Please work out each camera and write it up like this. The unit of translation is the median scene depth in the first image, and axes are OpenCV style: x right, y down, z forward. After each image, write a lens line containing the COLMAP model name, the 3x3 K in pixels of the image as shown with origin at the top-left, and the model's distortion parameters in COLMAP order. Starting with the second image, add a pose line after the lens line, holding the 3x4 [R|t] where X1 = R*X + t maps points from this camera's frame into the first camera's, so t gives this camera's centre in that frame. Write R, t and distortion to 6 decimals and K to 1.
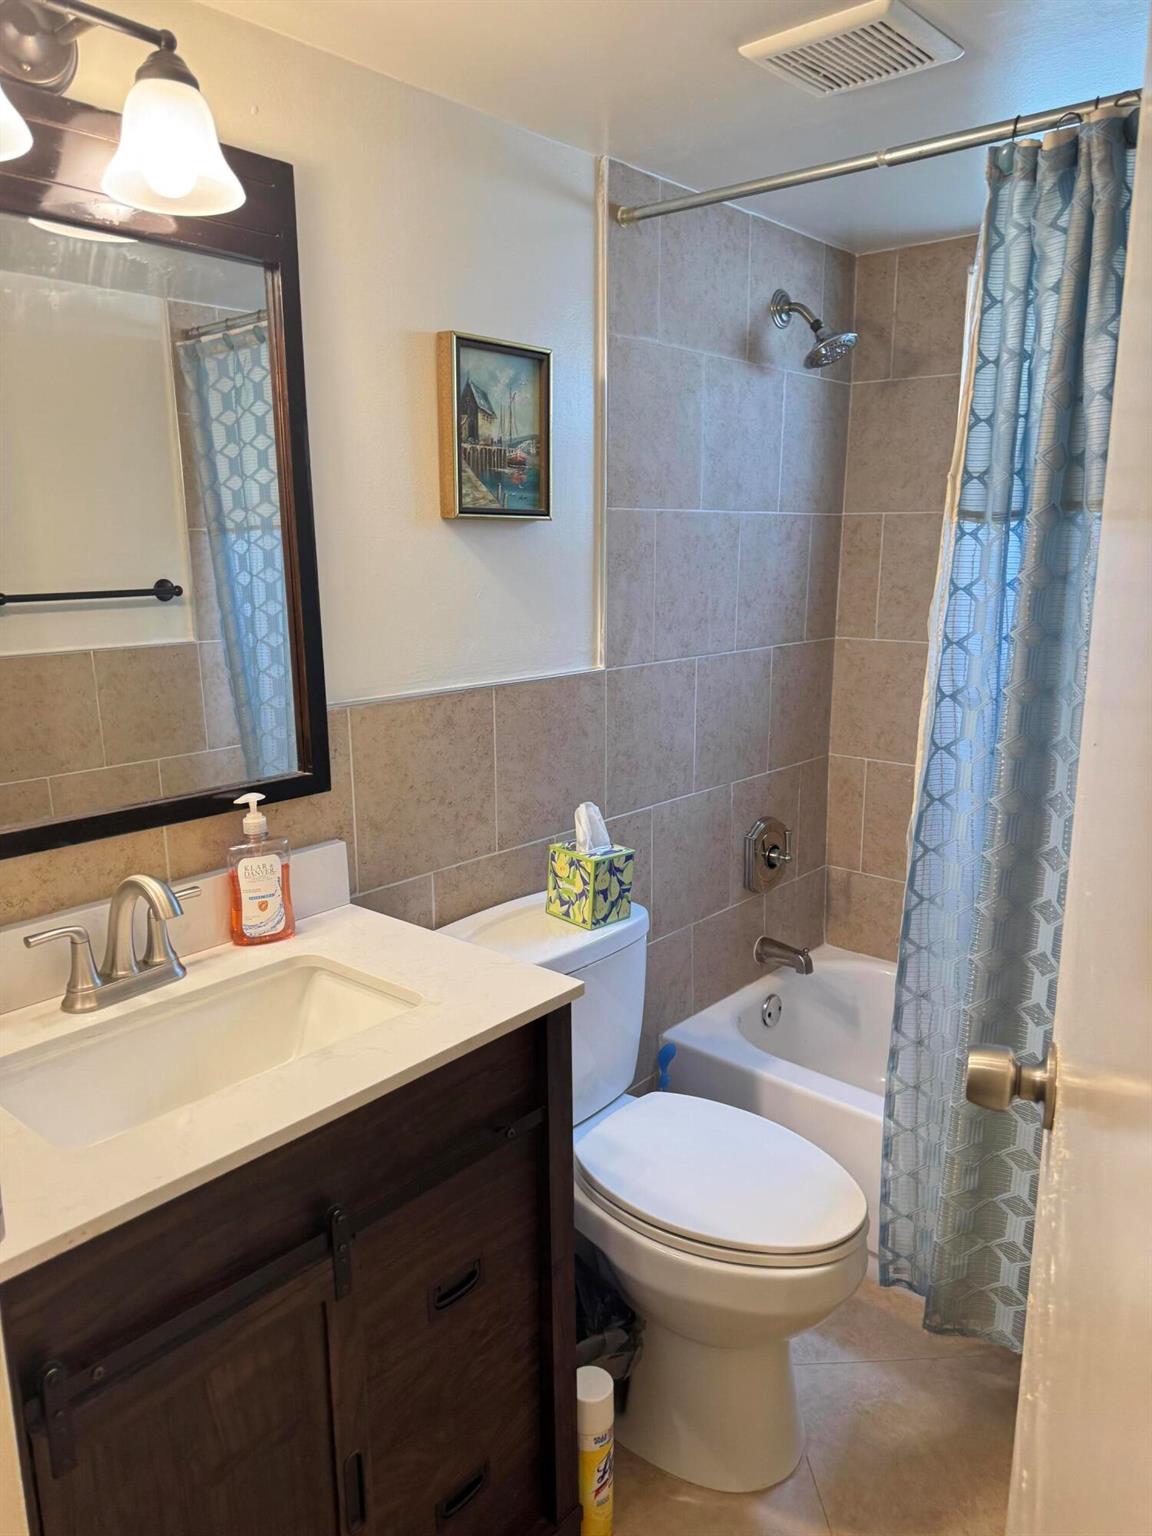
lens RADIAL K [[1081.6, 0, 573.8], [0, 1081.6, 773.3], [0, 0, 1]] dist [0.075322, -0.094918]
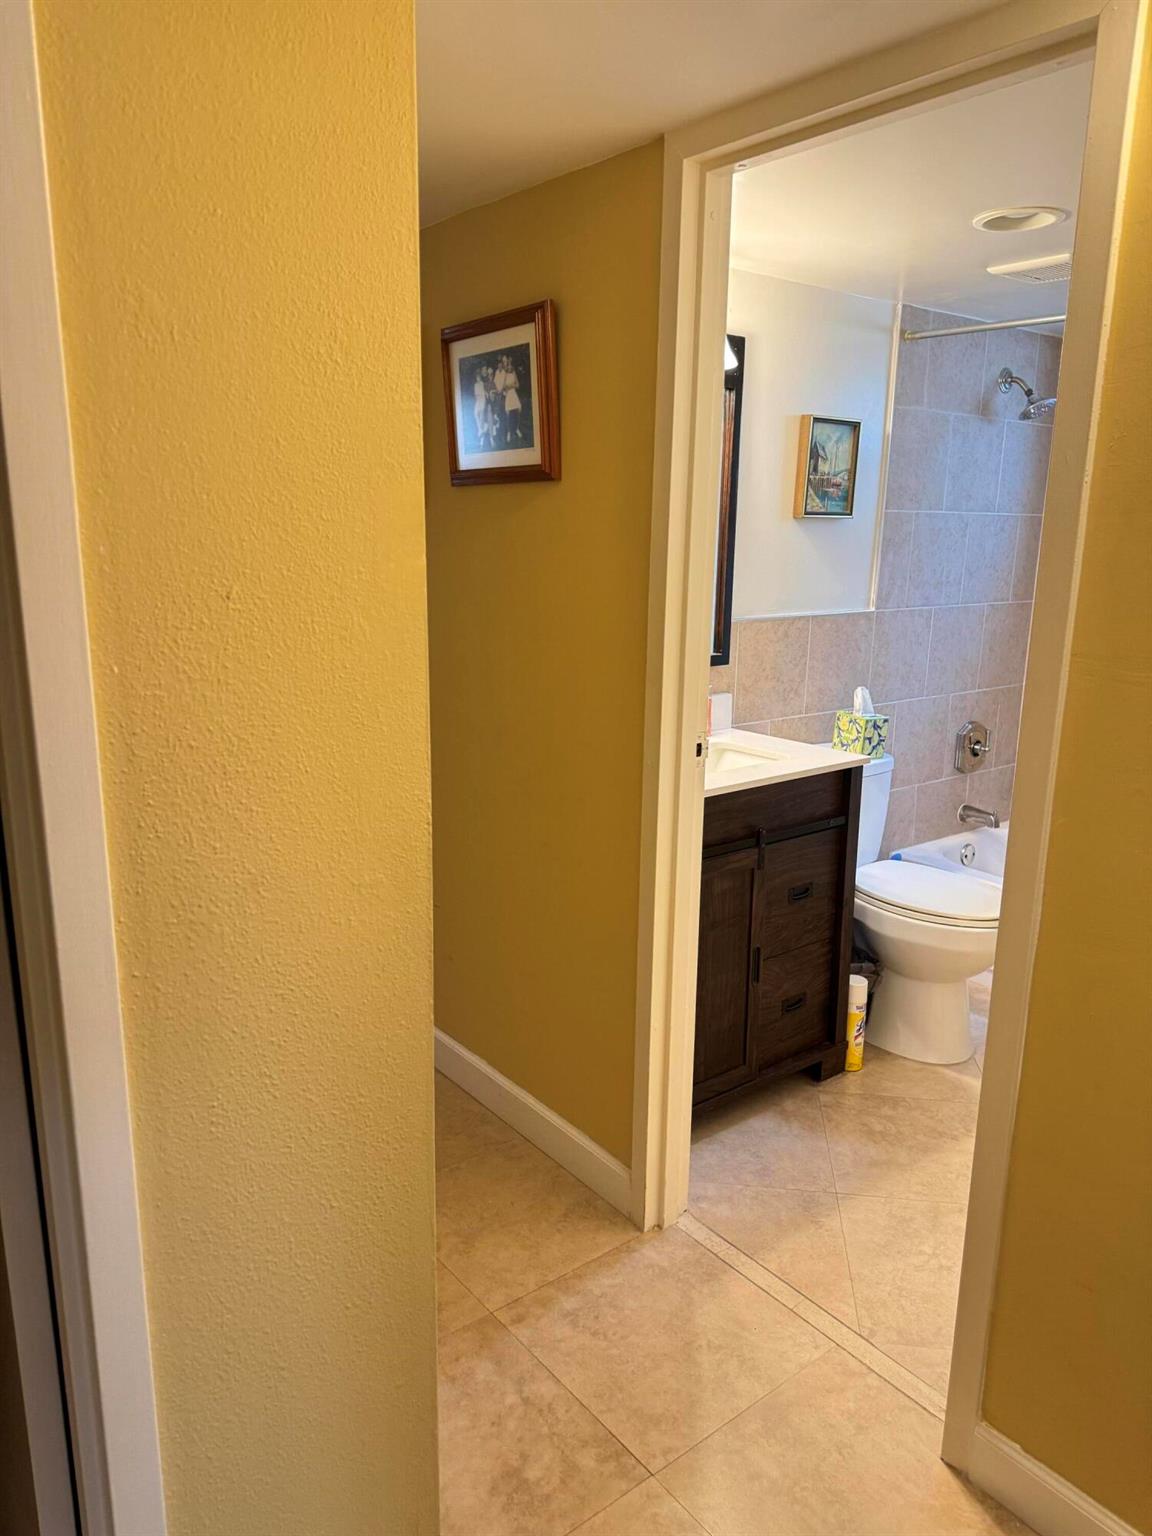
lens RADIAL K [[1081.6, 0, 574.0], [0, 1081.6, 785.1], [0, 0, 1]] dist [0.075322, -0.094918]
pose [[0.983006, 0.059679, -0.173599, -0.129224], [-0.055703, 0.998063, 0.027692, 0.162136], [0.174916, -0.017551, 0.984427, -0.770679]]
